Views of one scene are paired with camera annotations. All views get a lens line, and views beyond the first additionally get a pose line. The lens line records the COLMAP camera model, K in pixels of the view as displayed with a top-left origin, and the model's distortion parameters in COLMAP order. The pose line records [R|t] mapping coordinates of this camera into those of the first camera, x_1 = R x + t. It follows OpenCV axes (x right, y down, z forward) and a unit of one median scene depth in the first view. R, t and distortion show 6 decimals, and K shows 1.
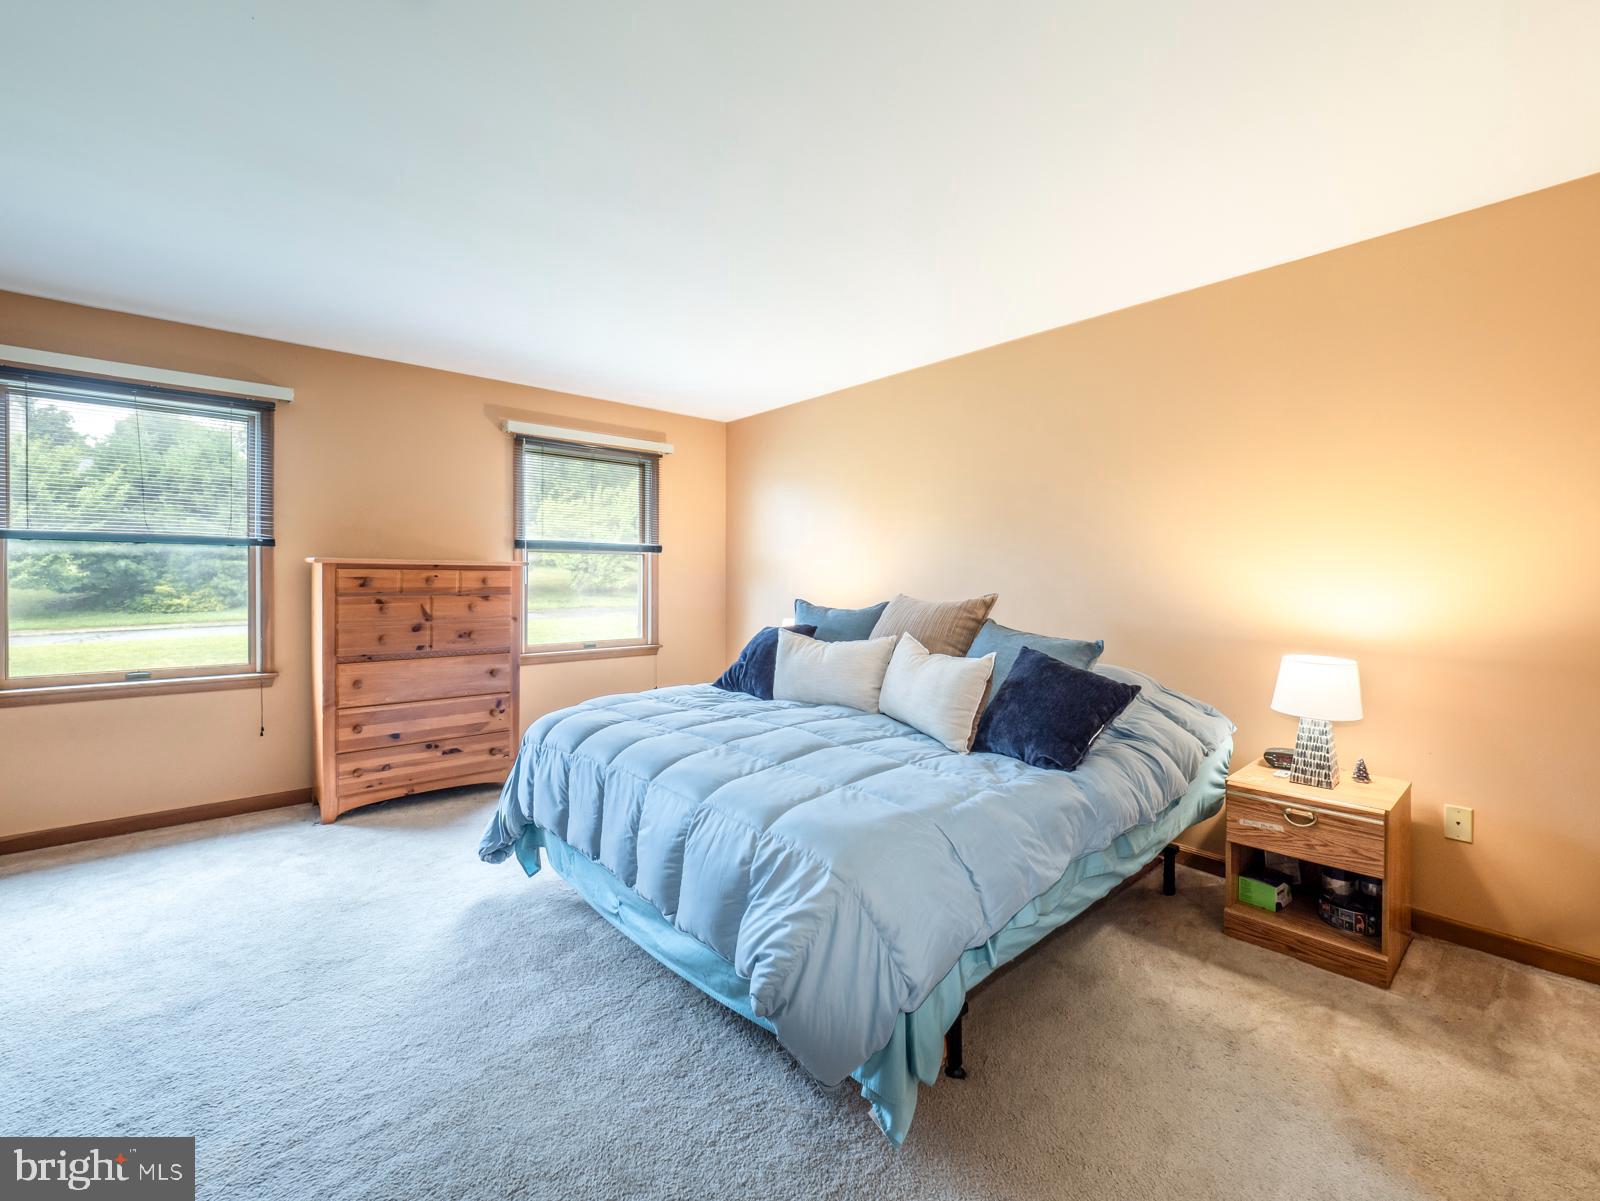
lens RADIAL K [[679.1, 0, 796.9], [0, 679.1, 593.1], [0, 0, 1]] dist [-0.002741, -0.000216]
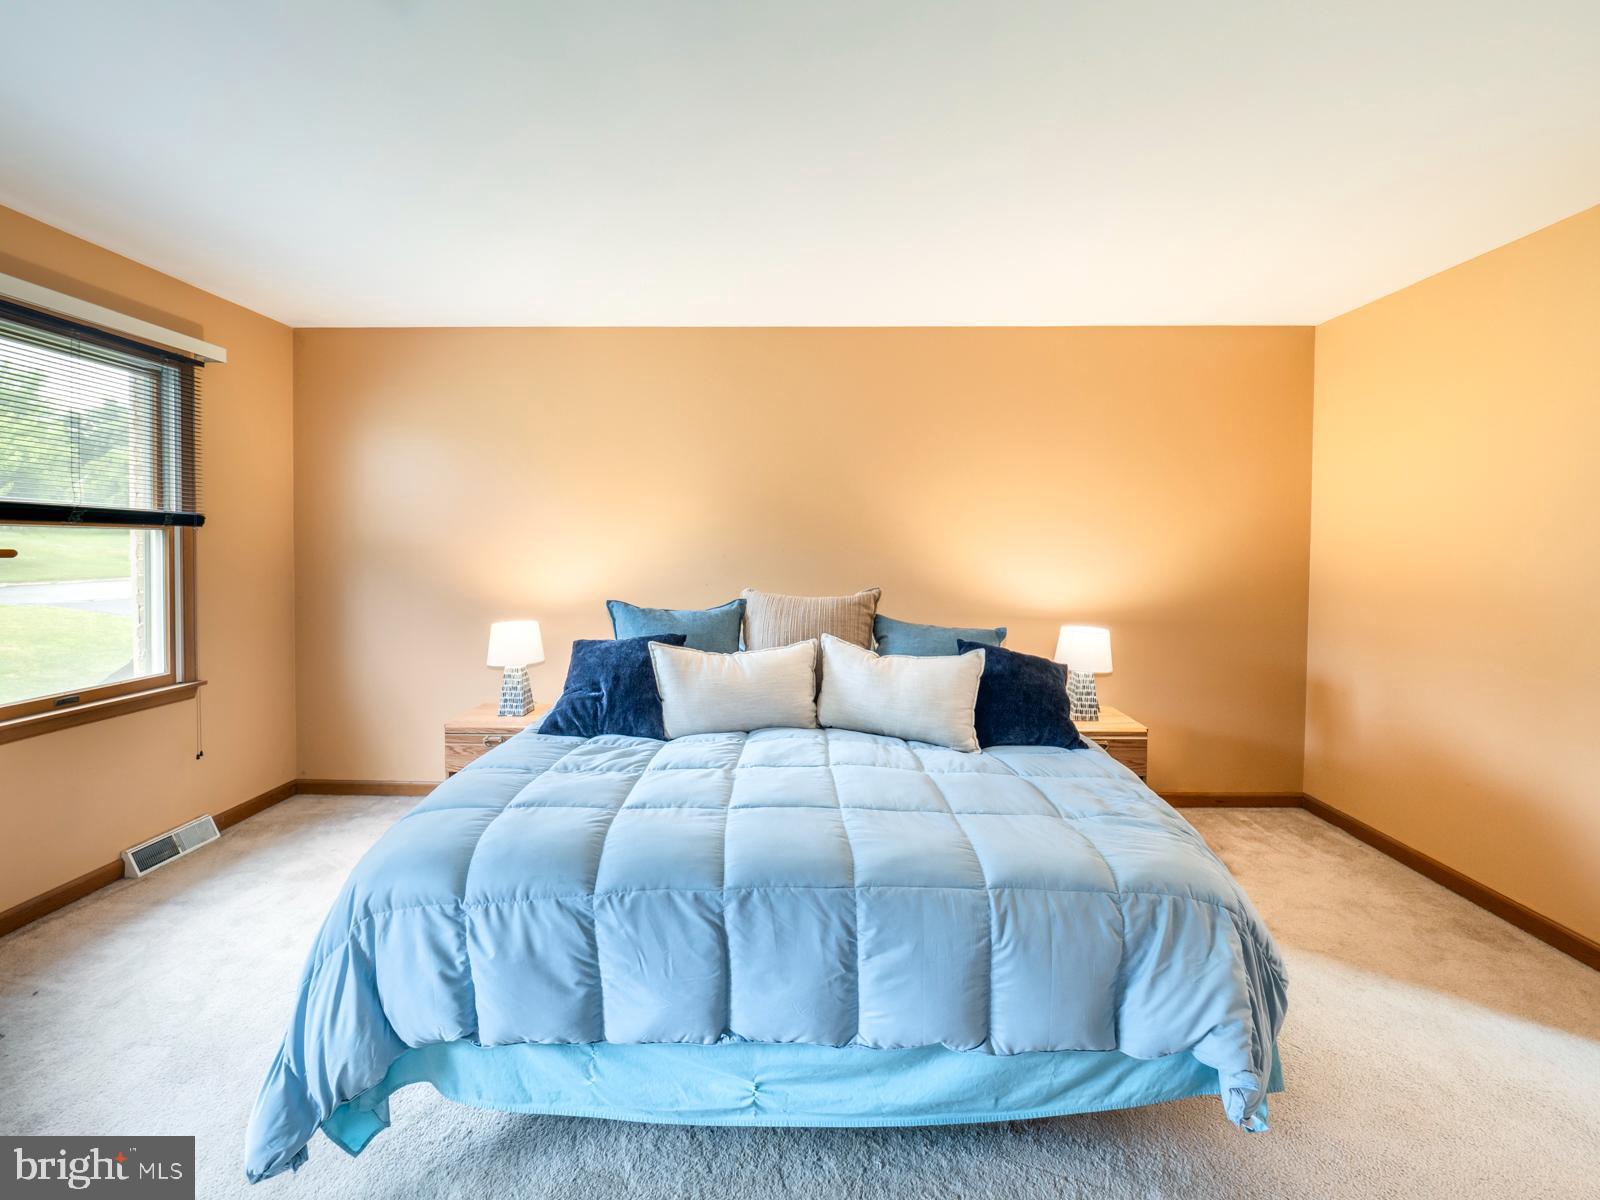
lens RADIAL K [[687.0, 0, 794.4], [0, 687.0, 590.1], [0, 0, 1]] dist [0.001558, -0.000129]
pose [[0.691541, -0.042955, 0.721059, -0.527179], [0.016487, 0.998909, 0.043695, -0.041663], [-0.722149, -0.018329, 0.691495, 0.390944]]
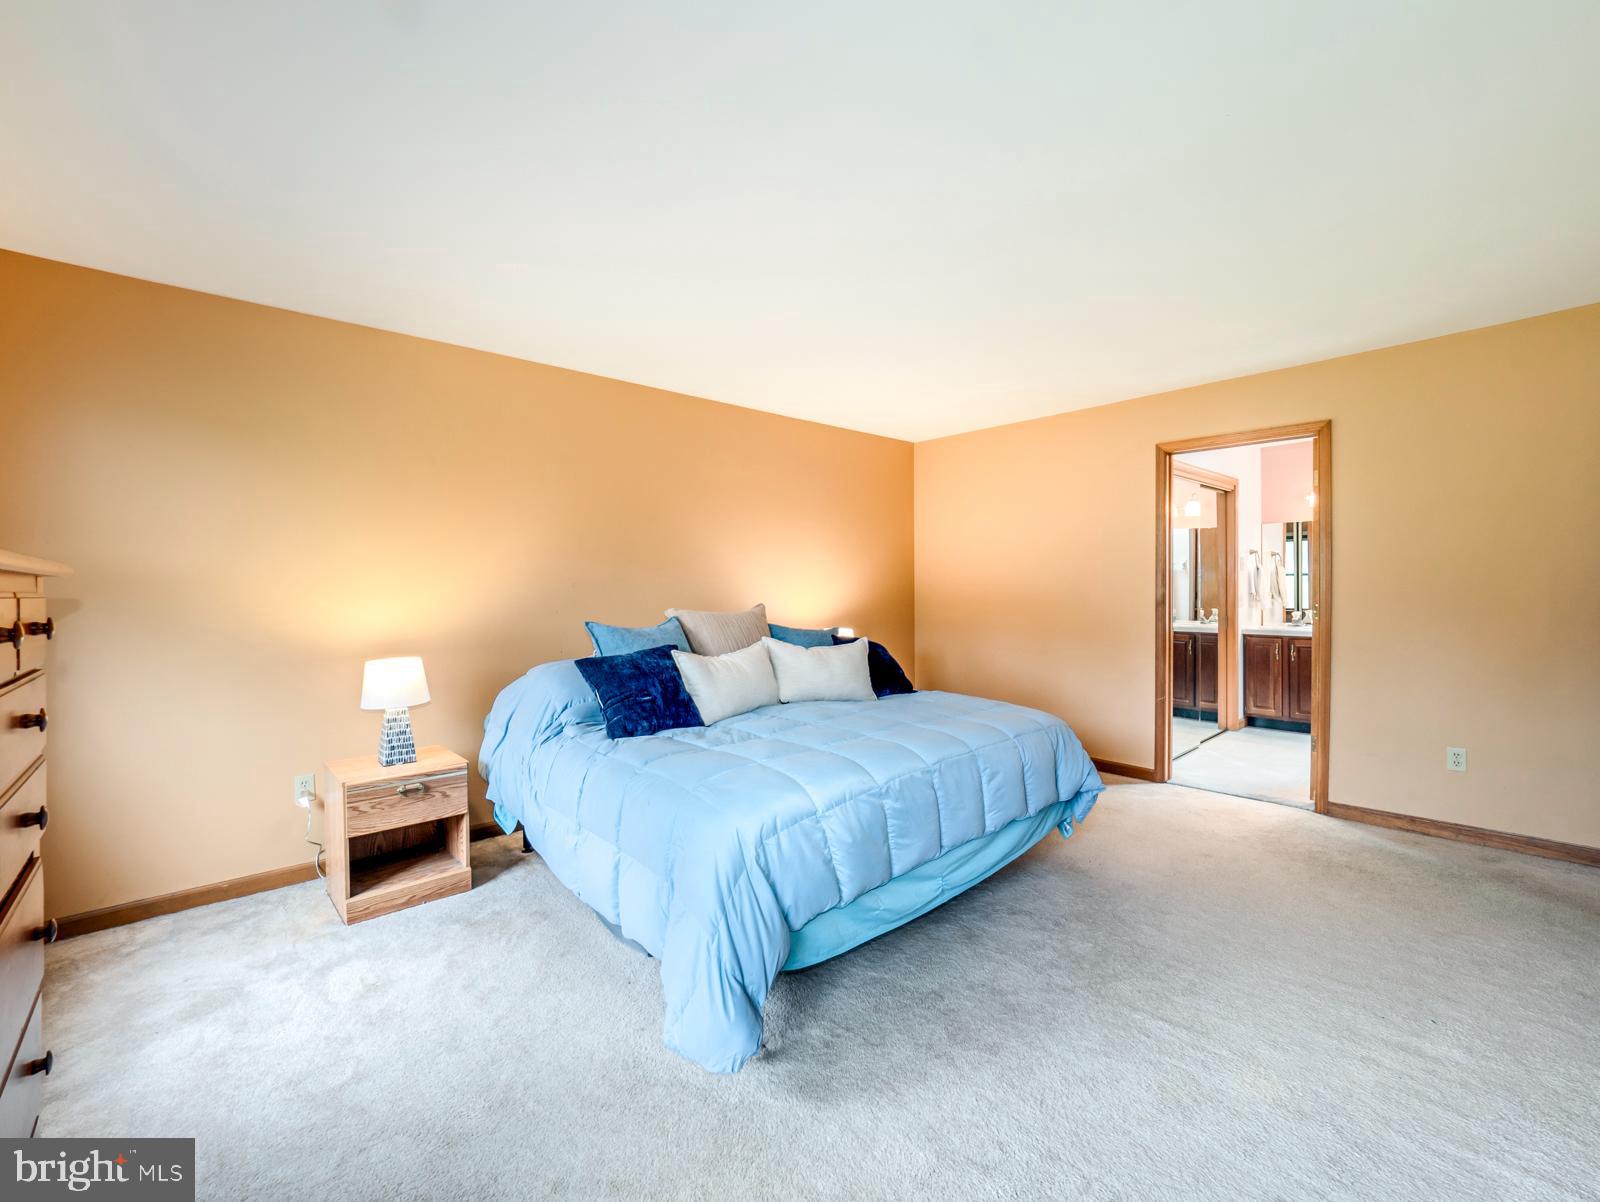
lens RADIAL K [[679.1, 0, 802.7], [0, 679.1, 609.6], [0, 0, 1]] dist [-0.002741, -0.000216]
pose [[-0.005230, -0.041287, 0.999134, -1.049205], [0.037840, 0.998424, 0.041456, -0.036860], [-0.999270, 0.038024, -0.003659, 0.934025]]
